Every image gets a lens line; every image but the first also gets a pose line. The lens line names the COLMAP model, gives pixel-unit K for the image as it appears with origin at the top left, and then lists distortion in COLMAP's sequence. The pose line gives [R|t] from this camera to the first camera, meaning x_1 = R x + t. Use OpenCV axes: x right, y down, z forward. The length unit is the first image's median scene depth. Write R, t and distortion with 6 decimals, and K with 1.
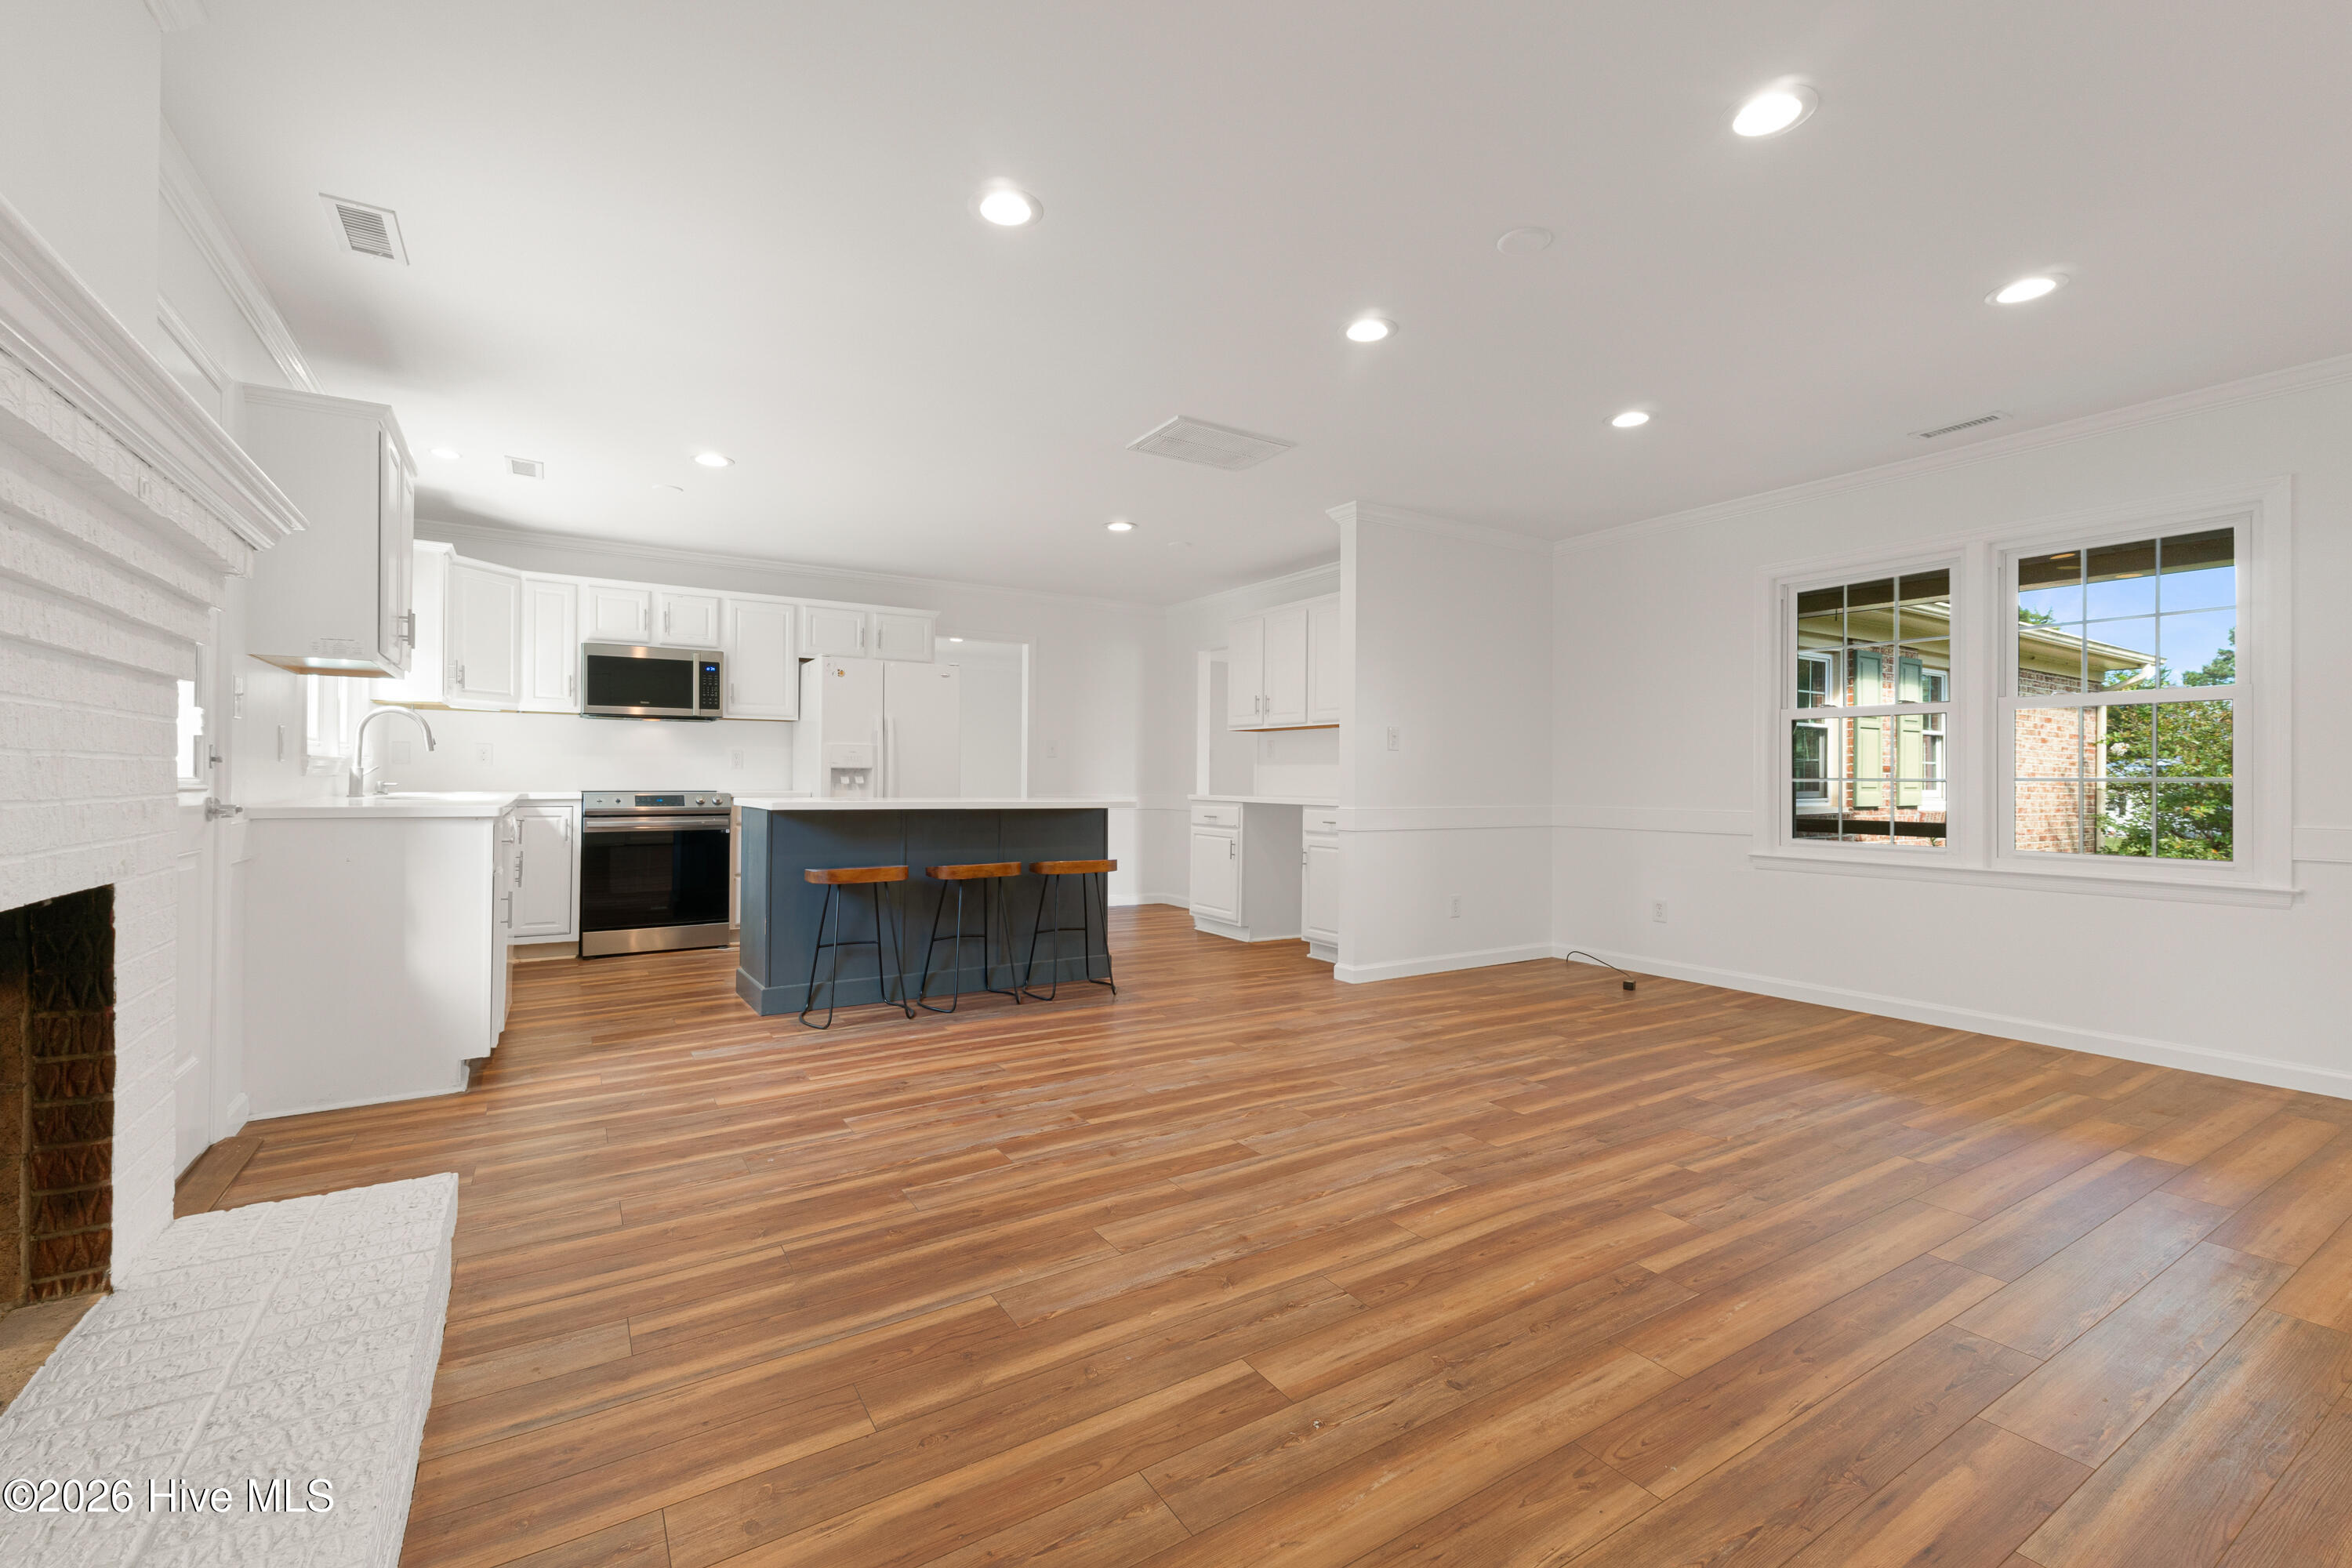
lens RADIAL K [[985.4, 0, 1174.9], [0, 985.4, 776.2], [0, 0, 1]] dist [0.004313, 0.000593]
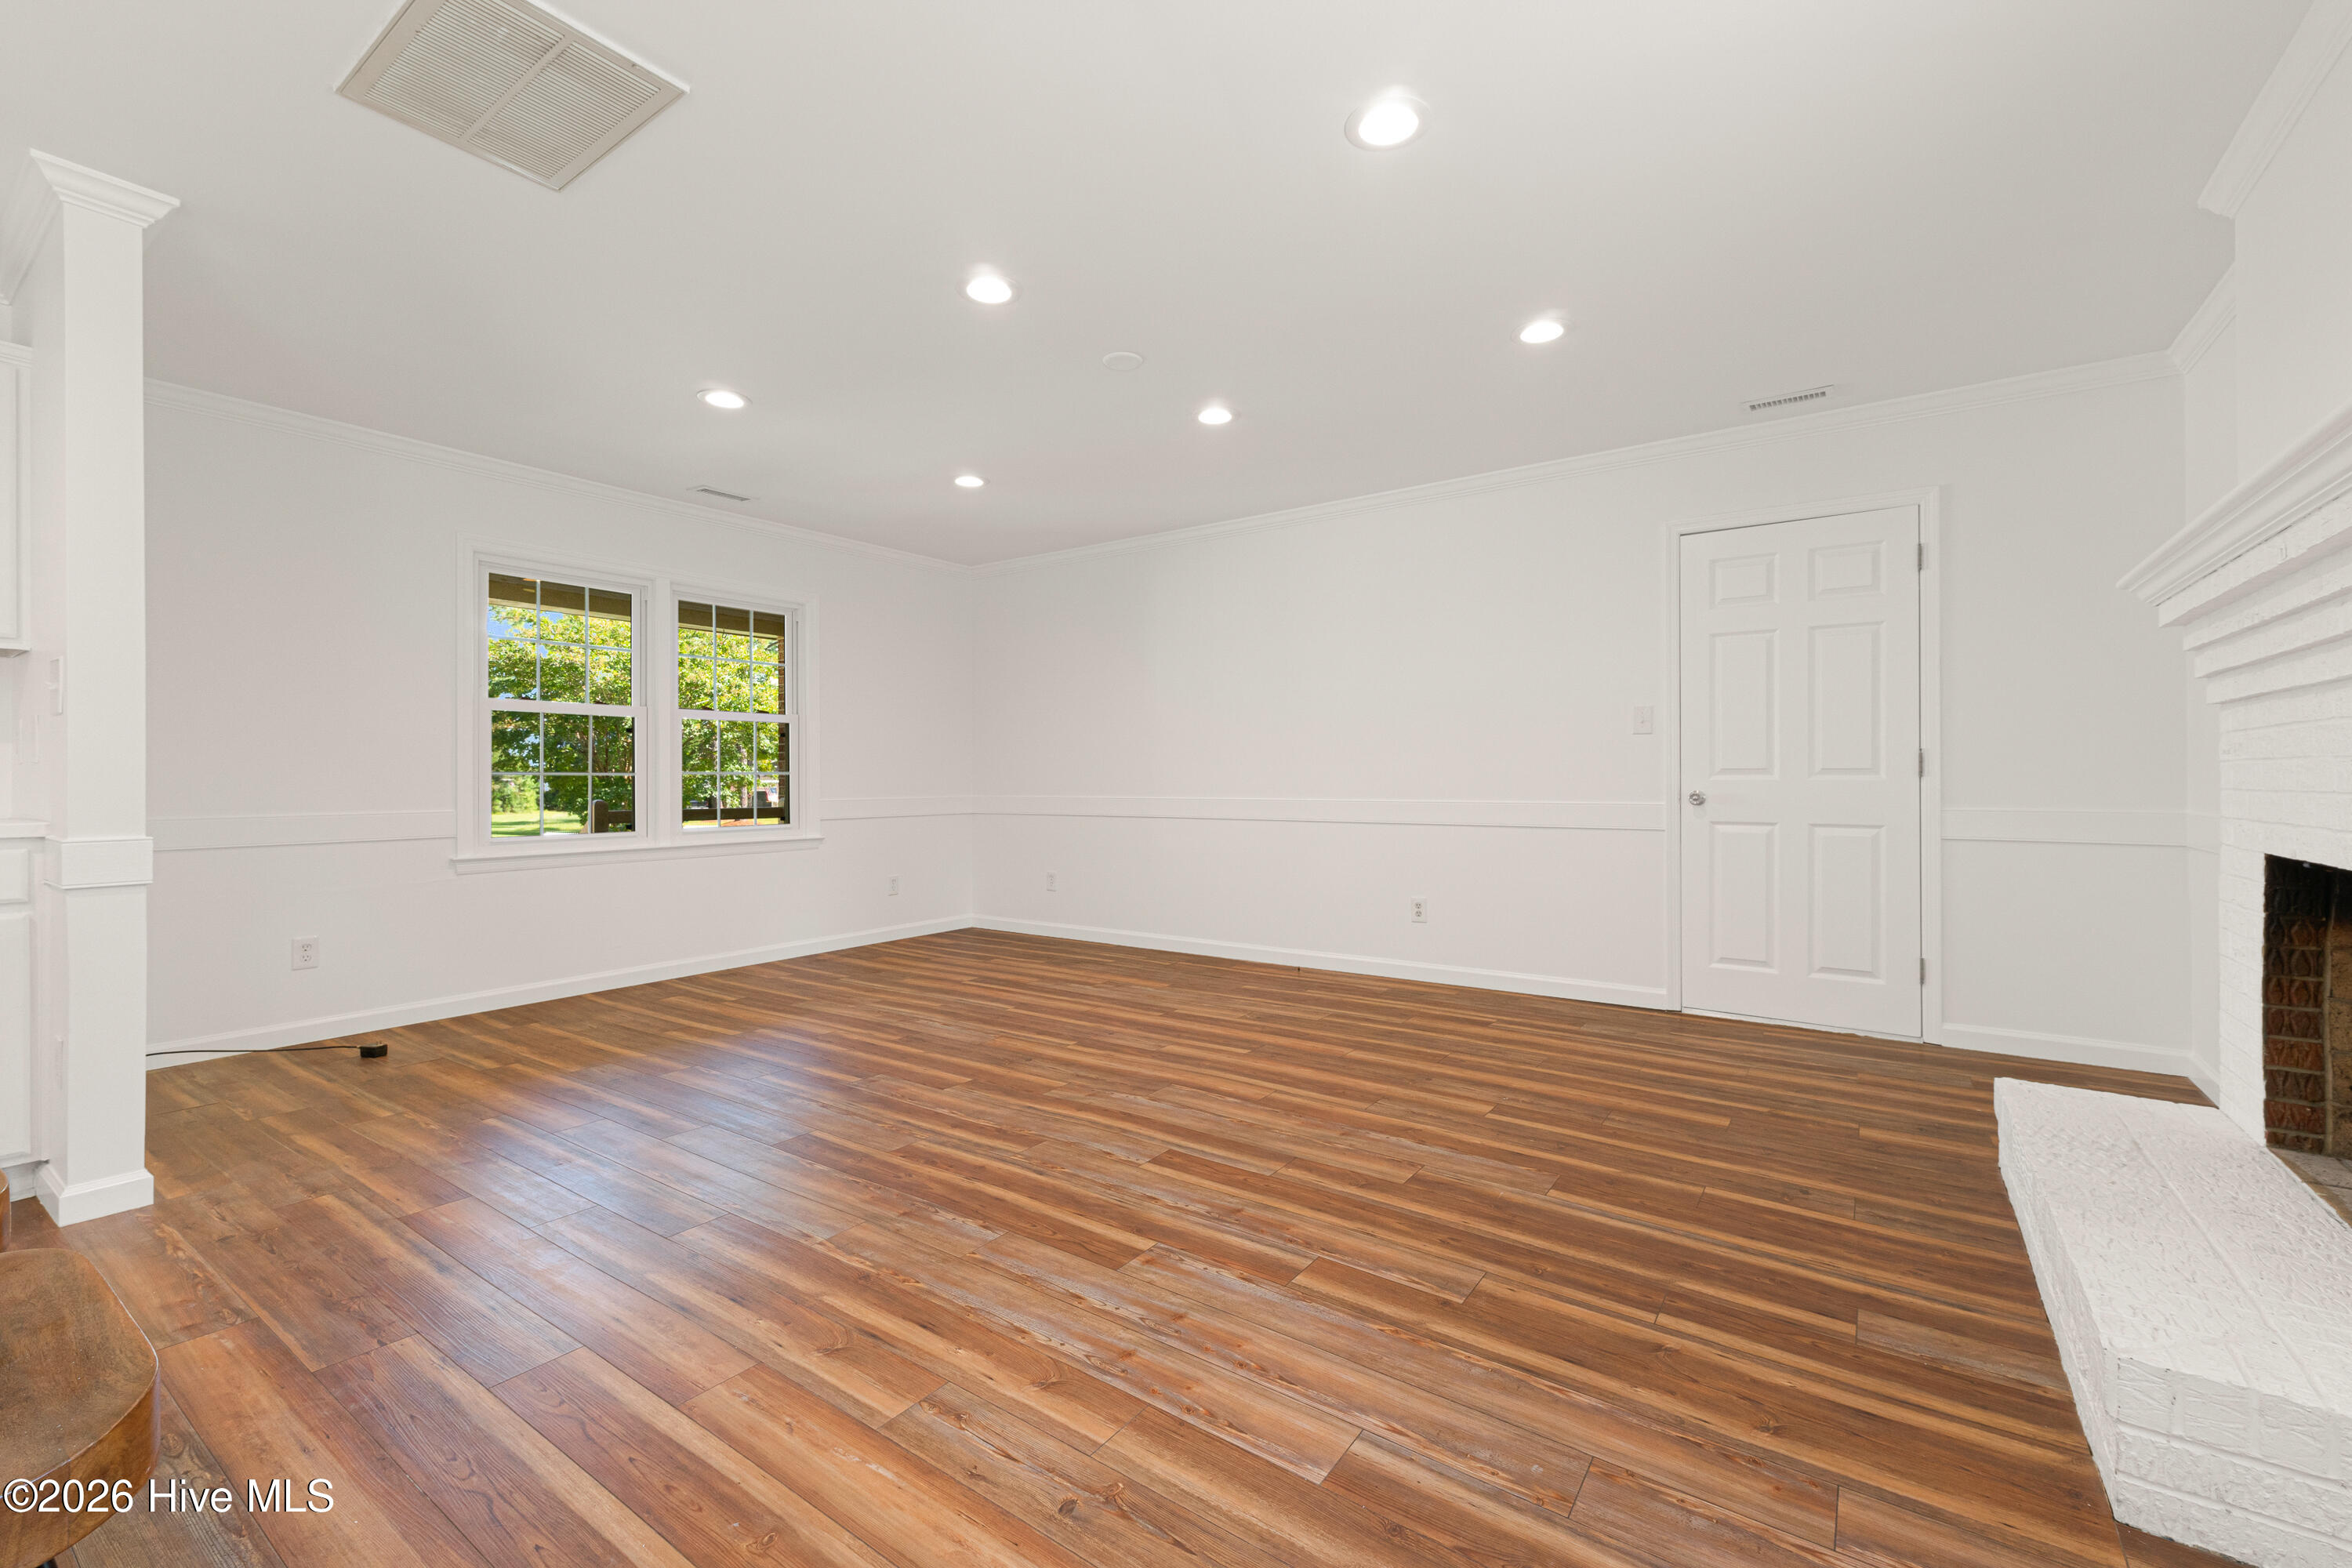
lens RADIAL K [[985.4, 0, 1174.9], [0, 985.4, 776.2], [0, 0, 1]] dist [0.004313, 0.000593]
pose [[-0.383640, -0.004081, 0.923474, -0.831831], [-0.004894, 0.999985, 0.002386, 0.009436], [-0.923470, -0.003604, -0.383654, 1.392787]]
